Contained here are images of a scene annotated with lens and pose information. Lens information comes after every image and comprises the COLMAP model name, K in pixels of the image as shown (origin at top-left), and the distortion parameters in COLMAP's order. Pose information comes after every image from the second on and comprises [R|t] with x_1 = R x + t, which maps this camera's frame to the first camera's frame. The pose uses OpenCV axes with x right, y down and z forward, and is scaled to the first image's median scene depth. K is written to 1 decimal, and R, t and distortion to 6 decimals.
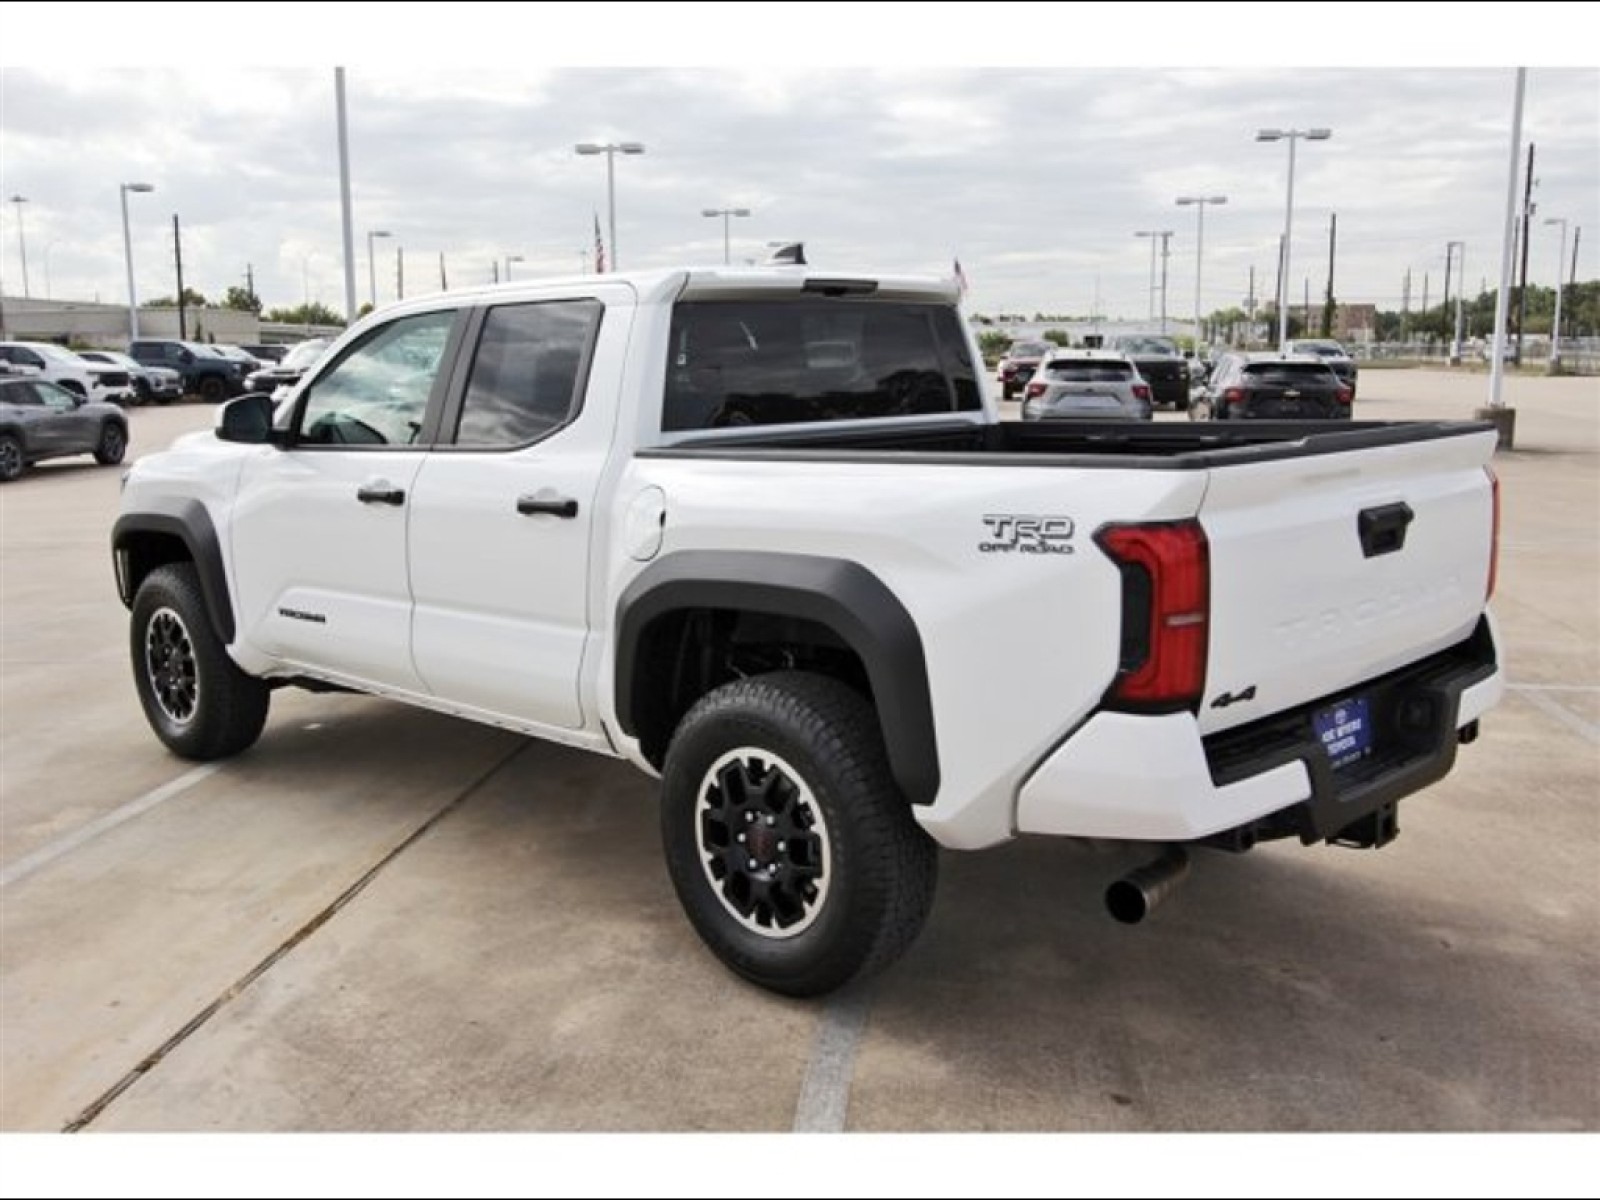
lens RADIAL K [[1535.8, 0, 805.6], [0, 1535.8, 607.4], [0, 0, 1]] dist [-0.012253, 0.072390]
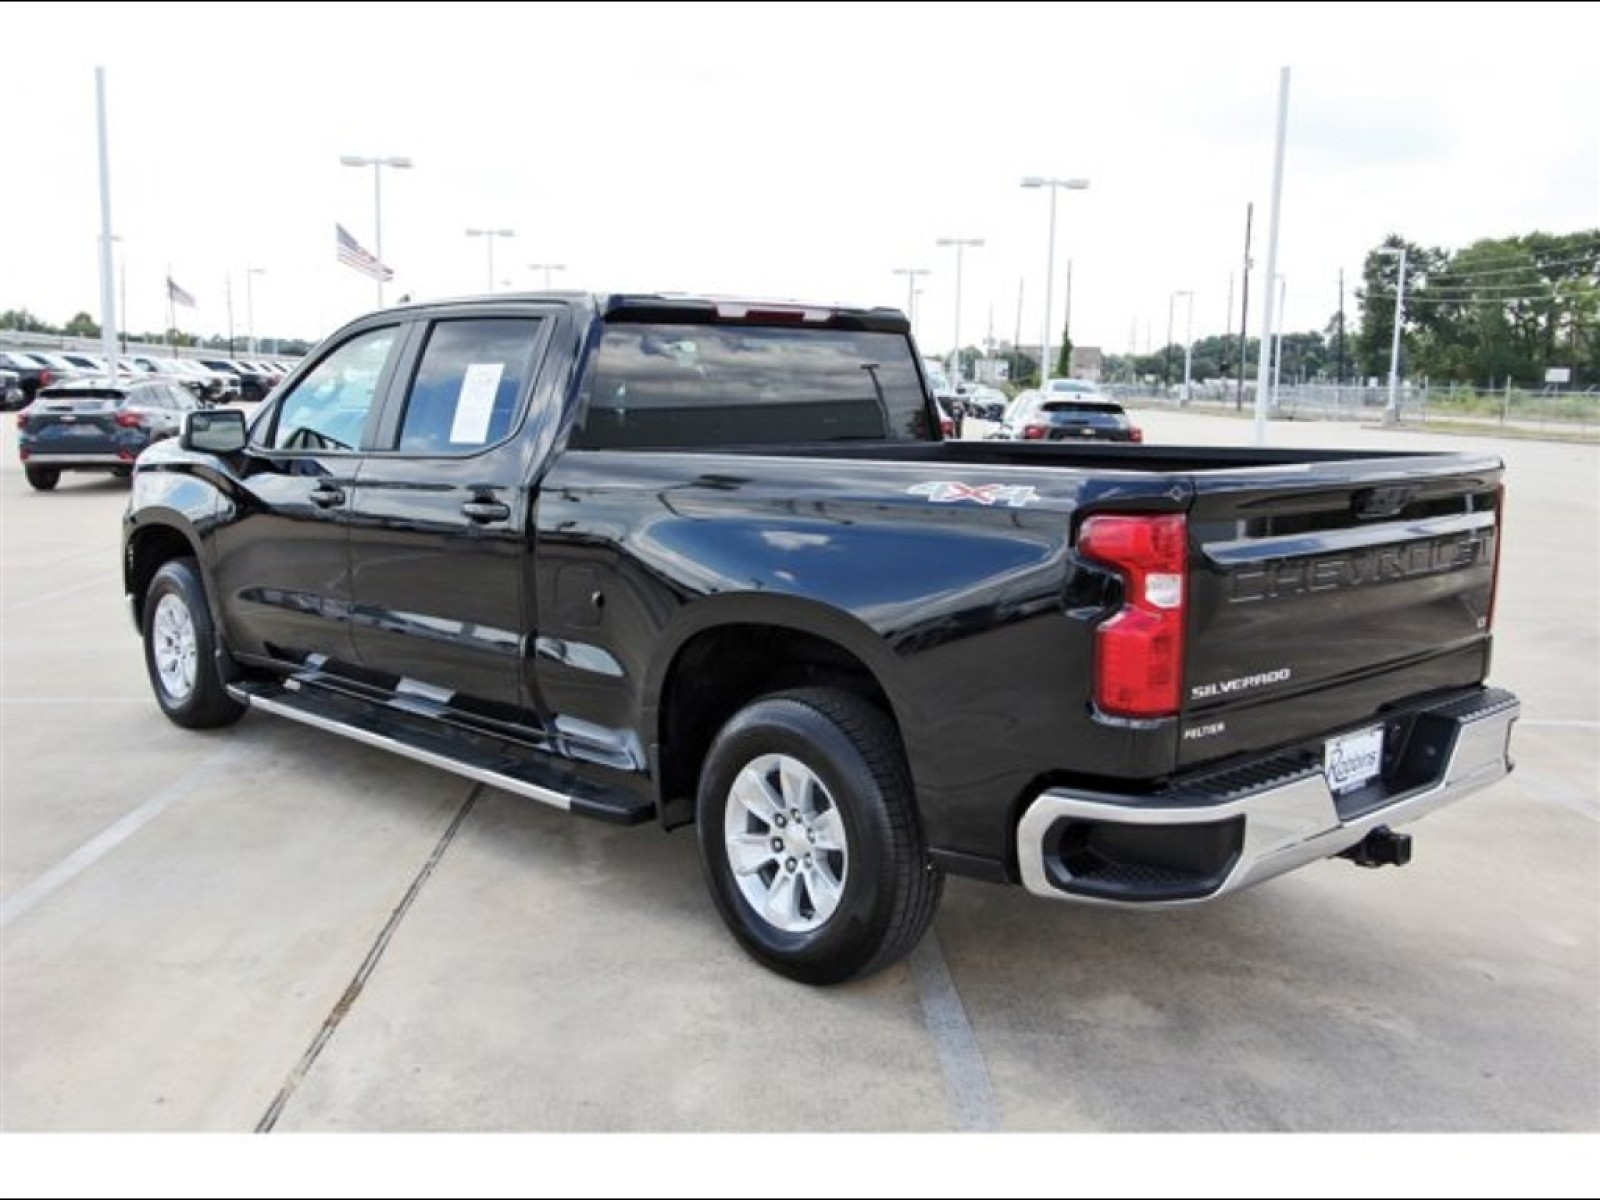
lens RADIAL K [[1535.8, 0, 805.6], [0, 1535.8, 607.4], [0, 0, 1]] dist [-0.012253, 0.072390]
pose [[0.985971, 0.003887, 0.166871, -0.158989], [-0.000930, 0.999841, -0.017791, -0.007890], [-0.166914, 0.017386, 0.985818, 0.039397]]
